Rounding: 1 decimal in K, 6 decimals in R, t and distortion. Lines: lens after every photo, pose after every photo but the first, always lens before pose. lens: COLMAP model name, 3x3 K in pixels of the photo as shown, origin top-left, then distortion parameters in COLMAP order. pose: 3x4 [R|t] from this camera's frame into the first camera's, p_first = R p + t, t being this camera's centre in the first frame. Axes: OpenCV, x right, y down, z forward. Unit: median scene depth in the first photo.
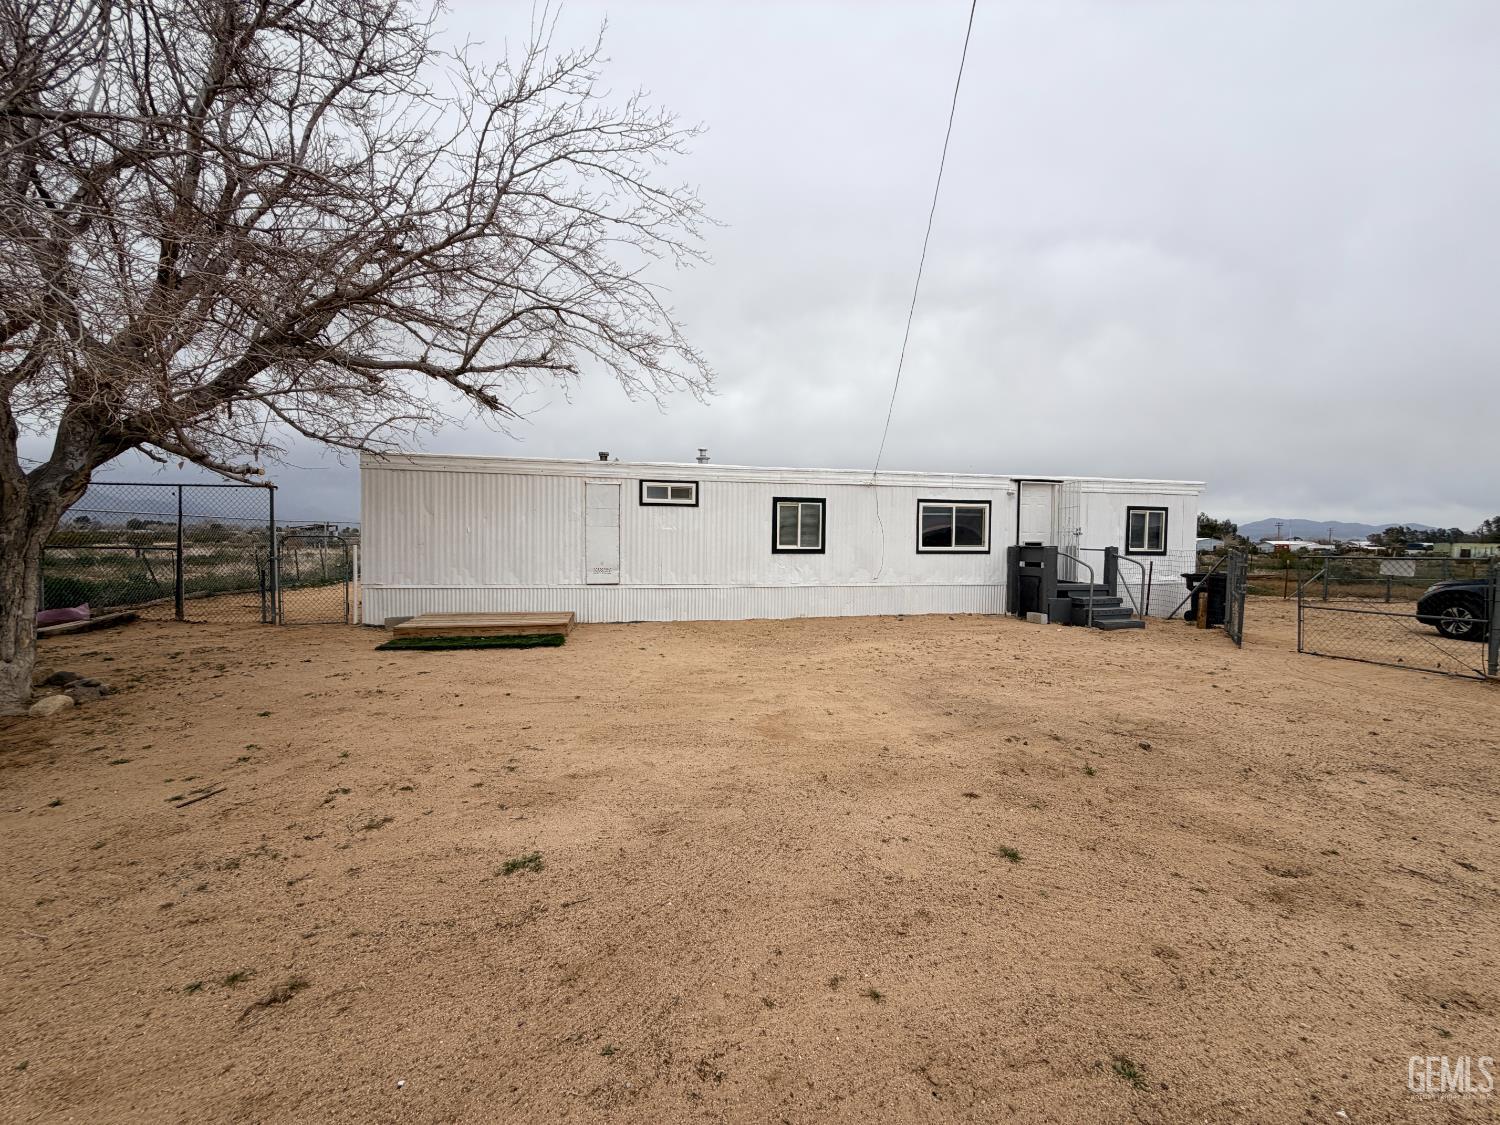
lens RADIAL K [[598.1, 0, 755.5], [0, 598.1, 557.4], [0, 0, 1]] dist [0.000158, 0.000221]
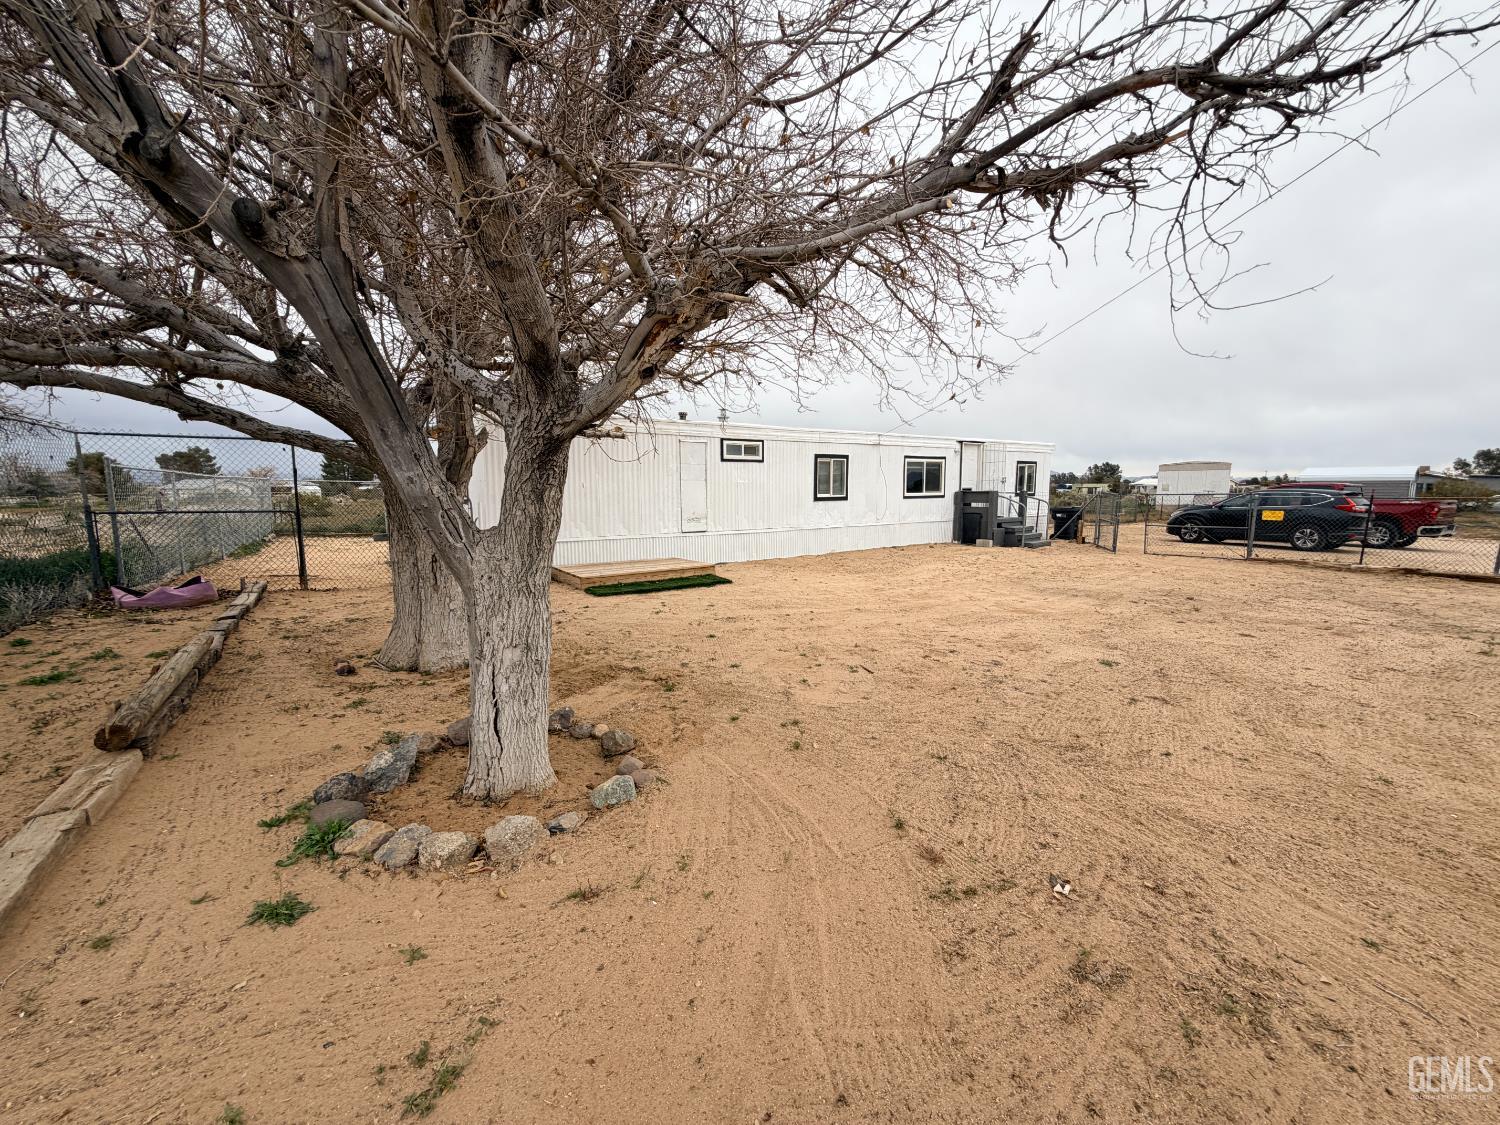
lens RADIAL K [[598.1, 0, 747.4], [0, 598.1, 564.6], [0, 0, 1]] dist [0.000158, 0.000221]
pose [[0.928241, -0.063685, 0.366487, -0.548289], [0.027799, 0.994357, 0.102380, -0.006419], [-0.370939, -0.084845, 0.924773, -0.080128]]
